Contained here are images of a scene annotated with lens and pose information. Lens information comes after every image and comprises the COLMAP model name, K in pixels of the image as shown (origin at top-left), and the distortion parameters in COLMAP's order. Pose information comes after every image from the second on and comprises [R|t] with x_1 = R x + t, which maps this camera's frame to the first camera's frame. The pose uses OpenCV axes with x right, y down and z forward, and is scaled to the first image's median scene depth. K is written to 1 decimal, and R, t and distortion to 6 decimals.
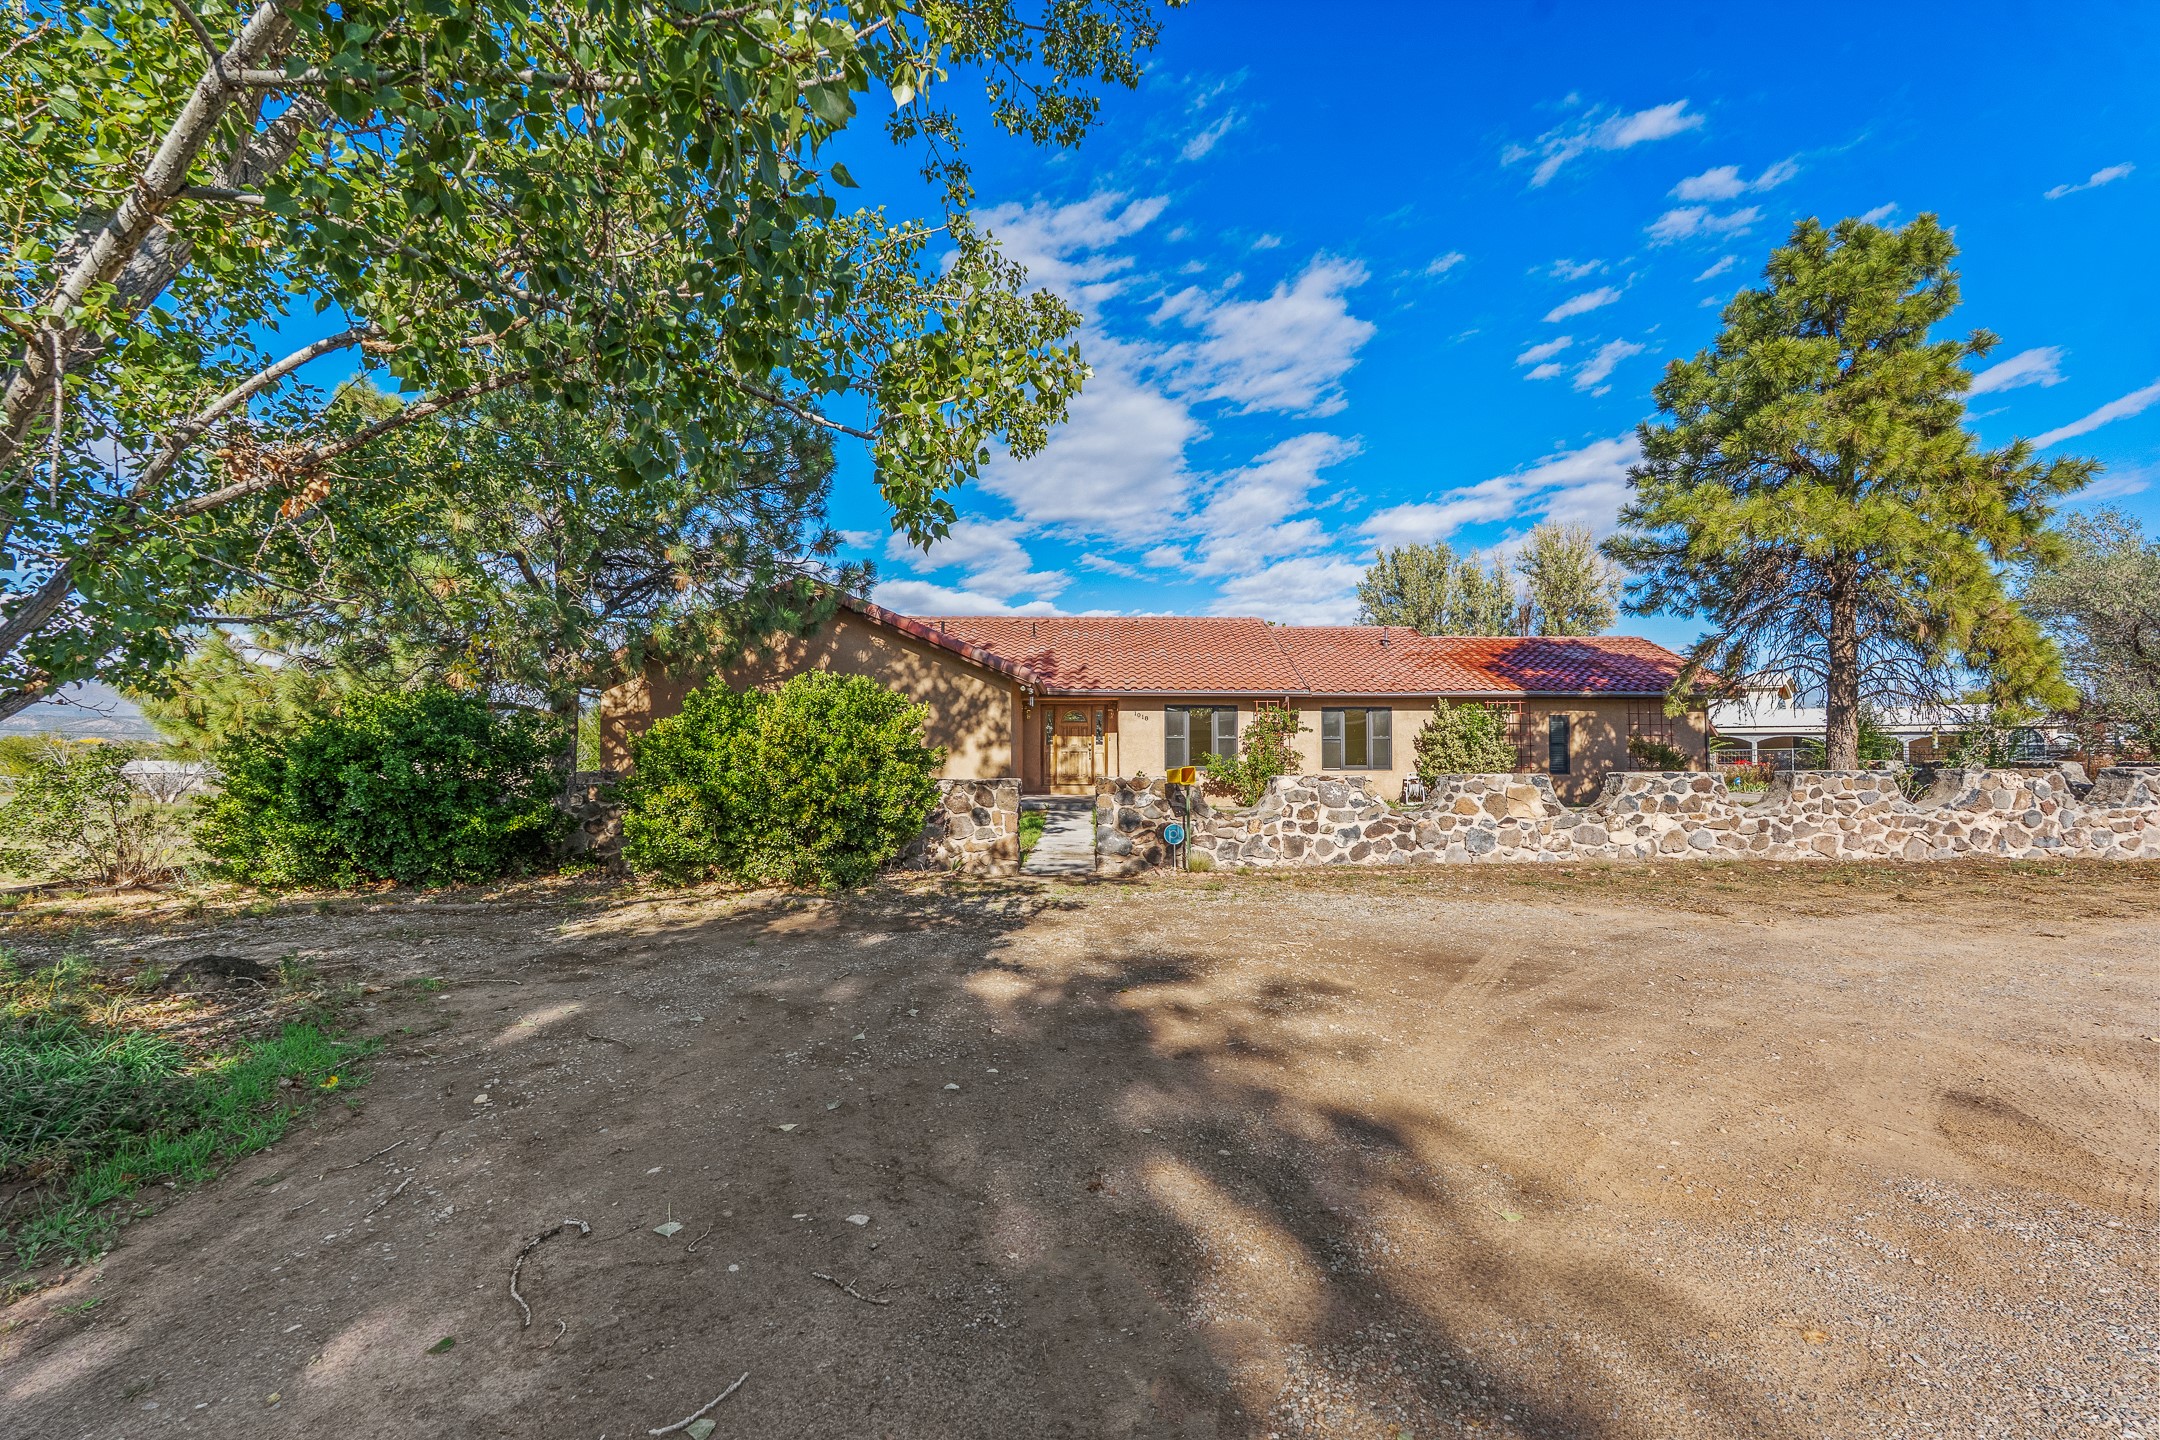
lens RADIAL K [[955.5, 0, 1089.1], [0, 955.5, 718.7], [0, 0, 1]] dist [-0.008287, 0.000524]
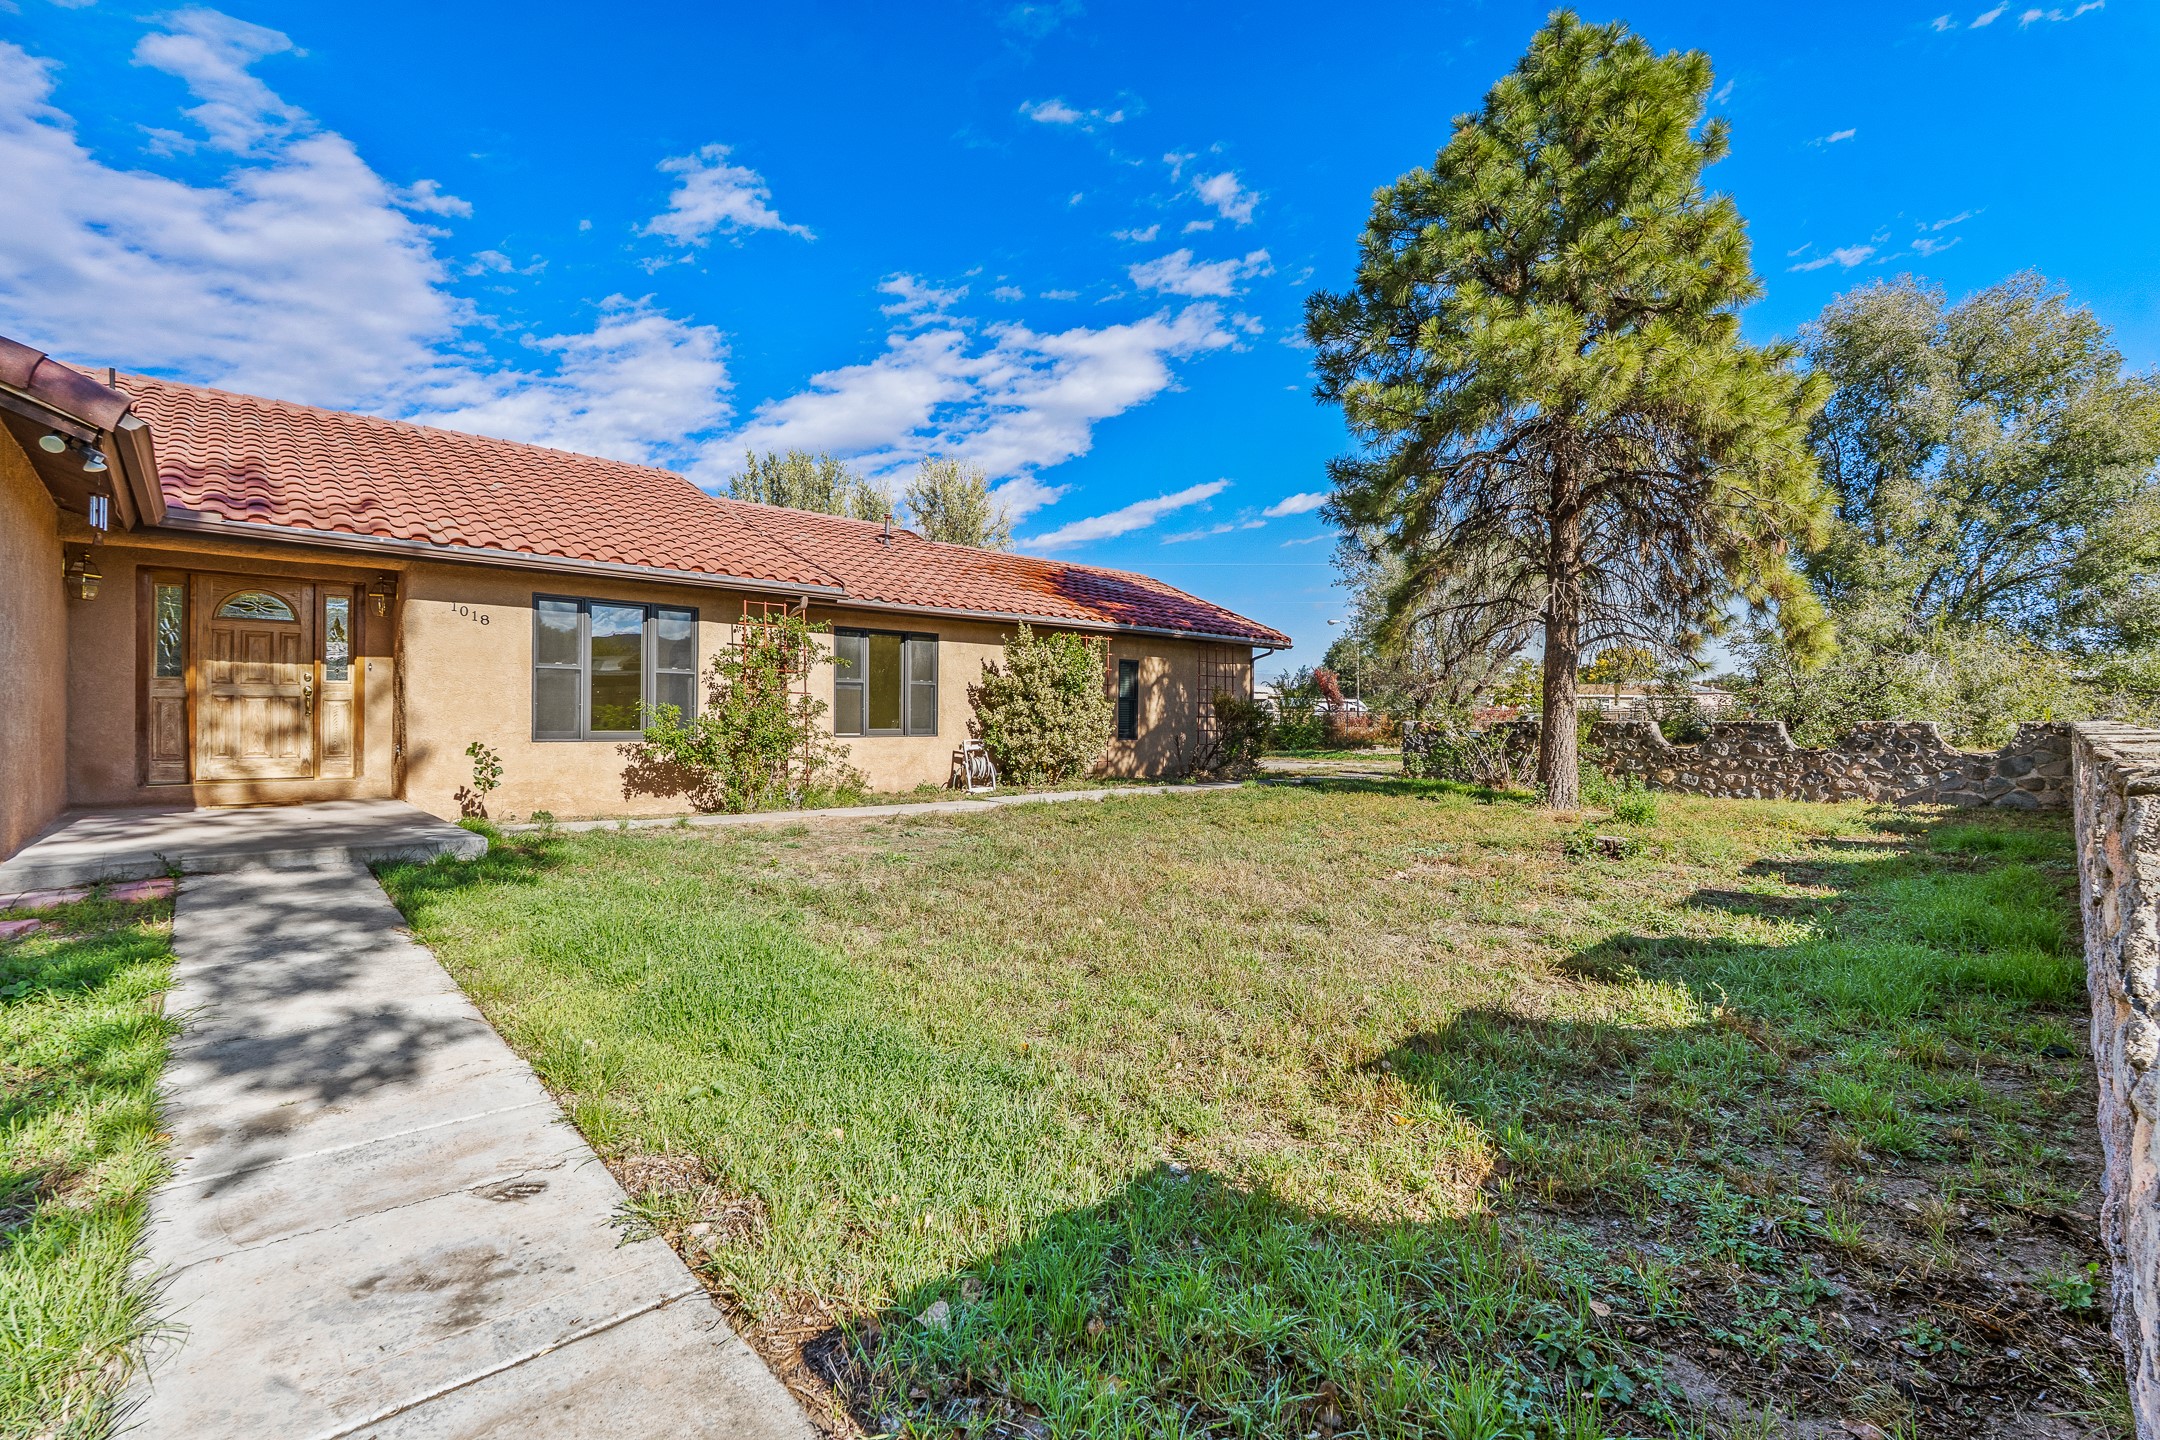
lens RADIAL K [[962.3, 0, 1085.8], [0, 962.3, 722.0], [0, 0, 1]] dist [-0.009985, 0.000223]
pose [[0.724952, 0.002663, 0.688794, -0.050405], [-0.019612, 0.999667, 0.016778, 0.038283], [-0.688520, -0.025672, 0.724763, 0.586004]]
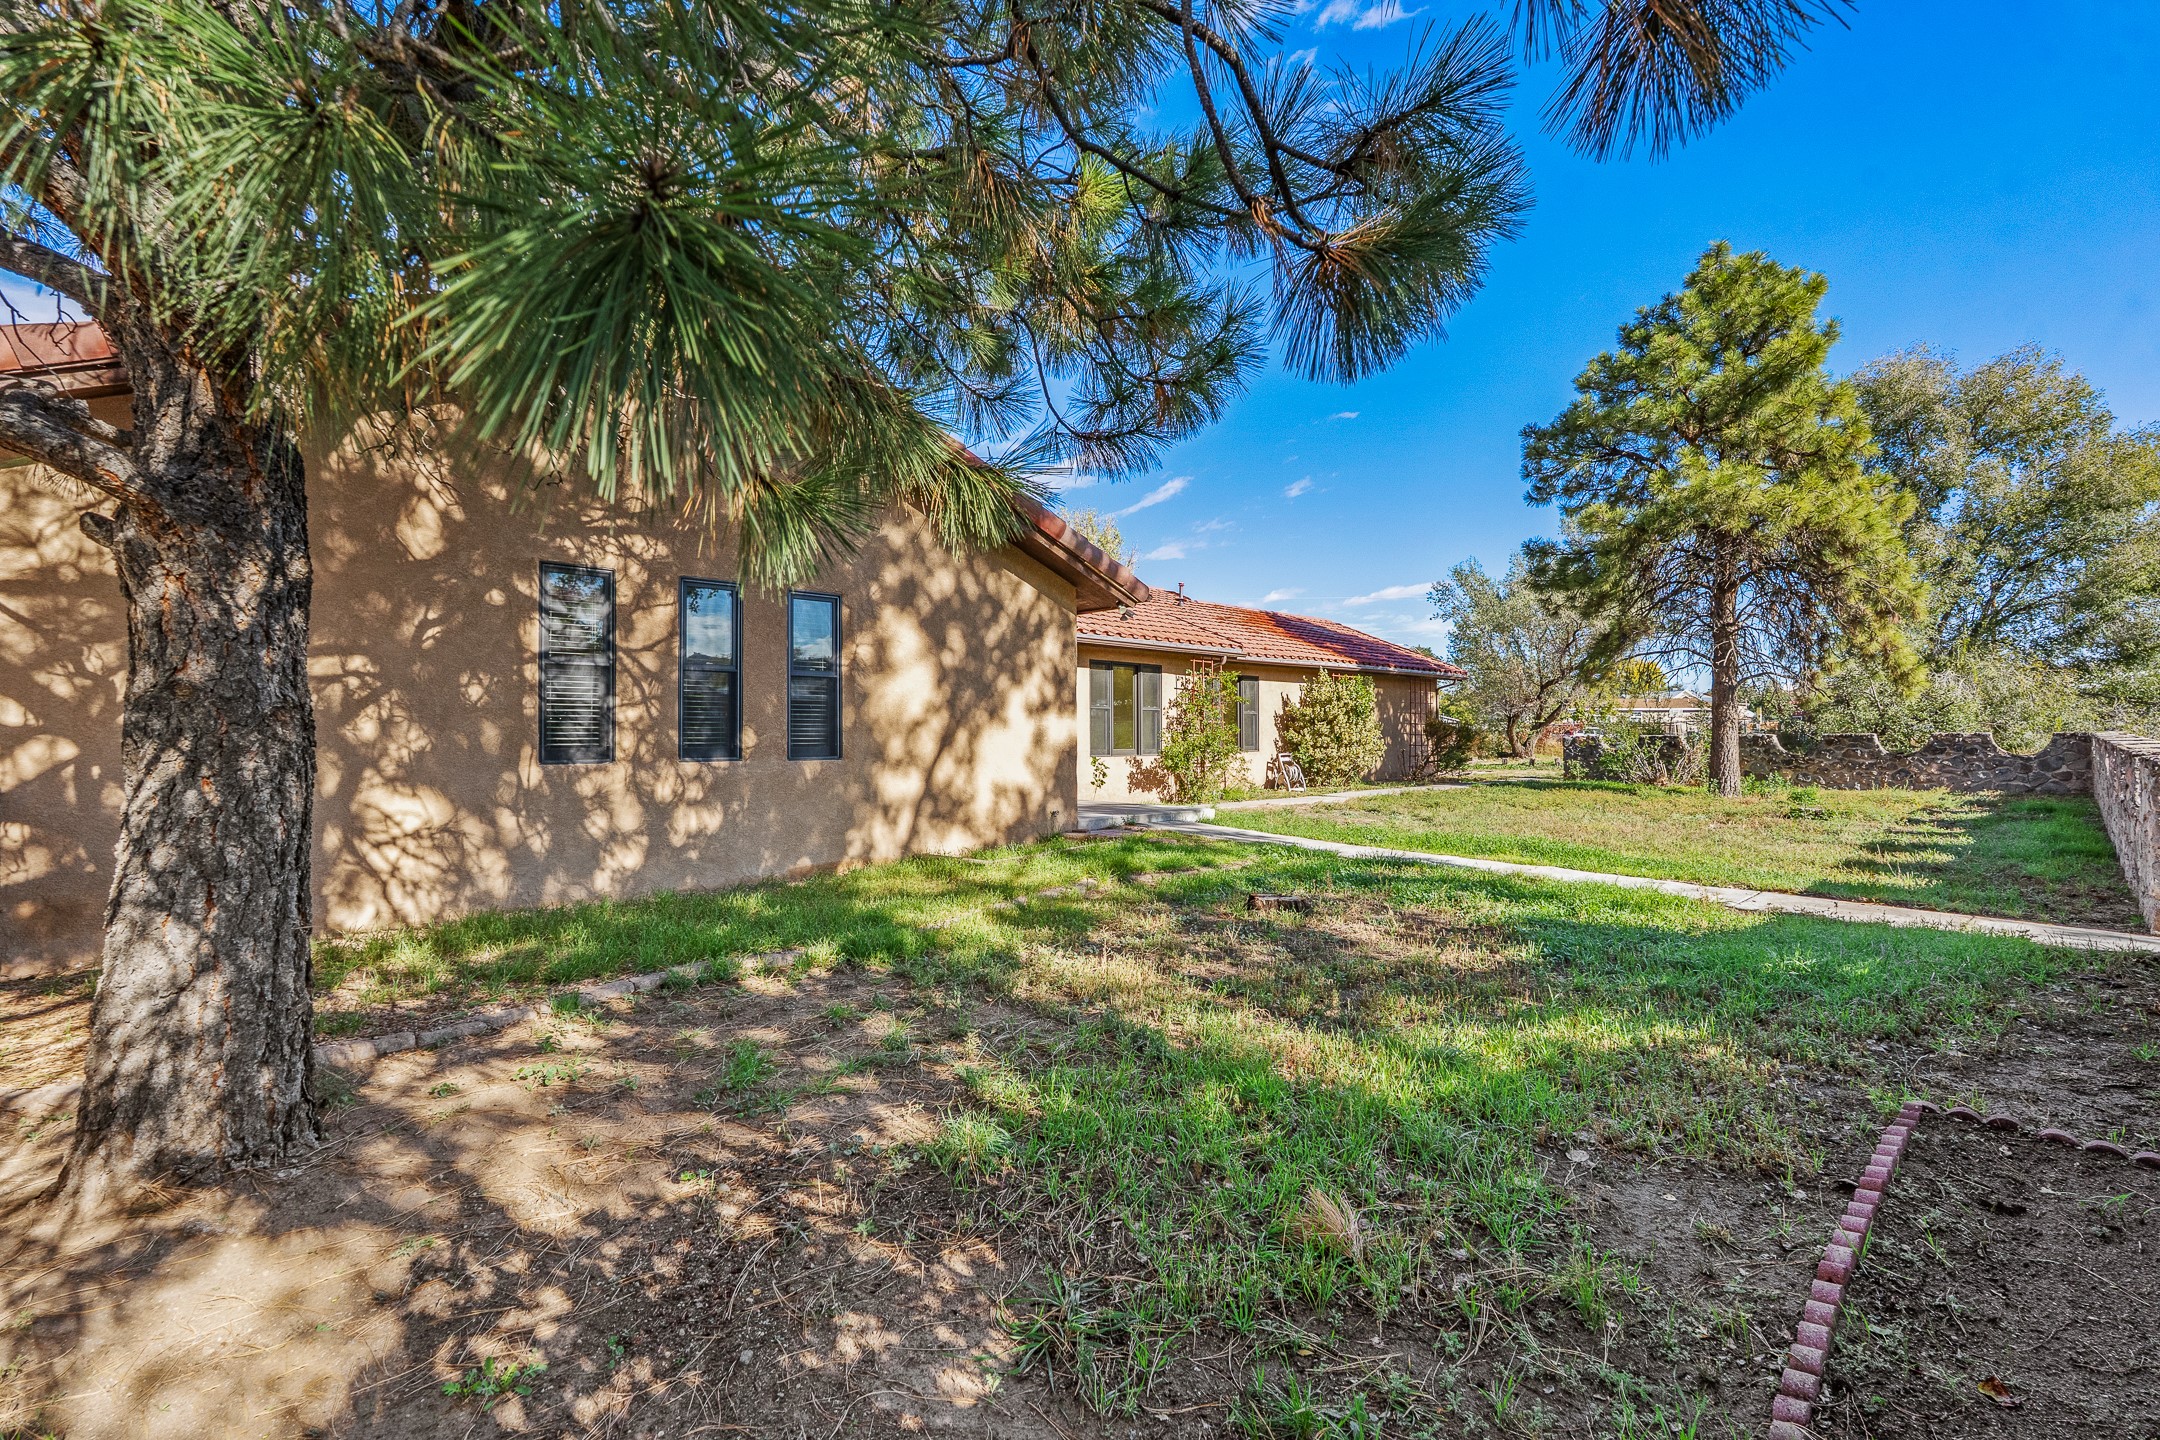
lens RADIAL K [[955.5, 0, 1089.1], [0, 955.5, 718.7], [0, 0, 1]] dist [-0.008287, 0.000524]
pose [[0.724878, 0.008812, 0.688821, -0.451085], [-0.008596, 0.999956, -0.003747, 0.035183], [-0.688823, -0.003205, 0.724922, 0.596329]]
